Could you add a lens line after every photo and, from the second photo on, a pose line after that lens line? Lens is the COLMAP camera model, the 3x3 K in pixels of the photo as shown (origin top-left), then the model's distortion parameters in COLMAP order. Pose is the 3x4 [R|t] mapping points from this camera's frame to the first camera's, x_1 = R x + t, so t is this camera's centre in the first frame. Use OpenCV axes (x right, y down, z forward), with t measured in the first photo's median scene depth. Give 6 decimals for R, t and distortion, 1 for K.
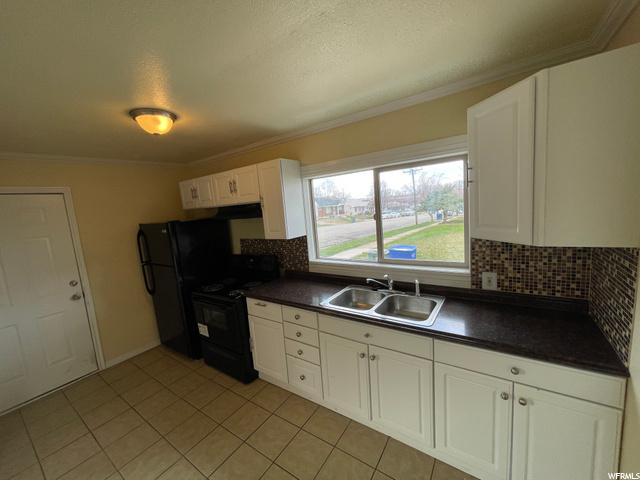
lens RADIAL K [[259.3, 0, 312.0], [0, 259.3, 239.6], [0, 0, 1]] dist [-0.015712, -0.000049]
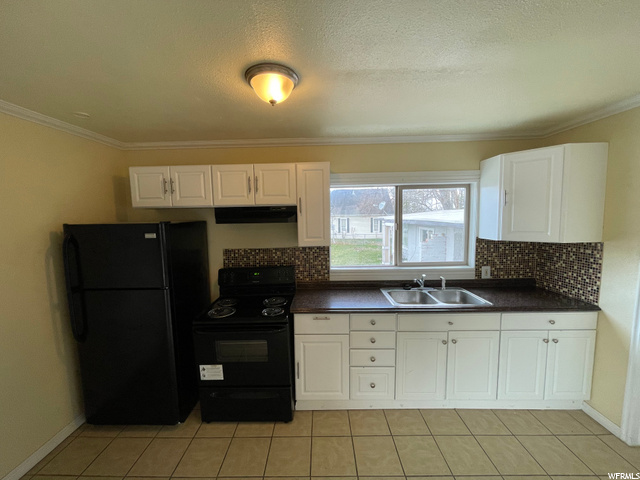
lens RADIAL K [[259.3, 0, 312.0], [0, 259.3, 239.6], [0, 0, 1]] dist [-0.015712, -0.000049]
pose [[0.829866, 0.016414, 0.557722, -0.717200], [0.024637, 0.997514, -0.066017, 0.037781], [-0.557419, 0.068526, 0.827399, 0.259324]]
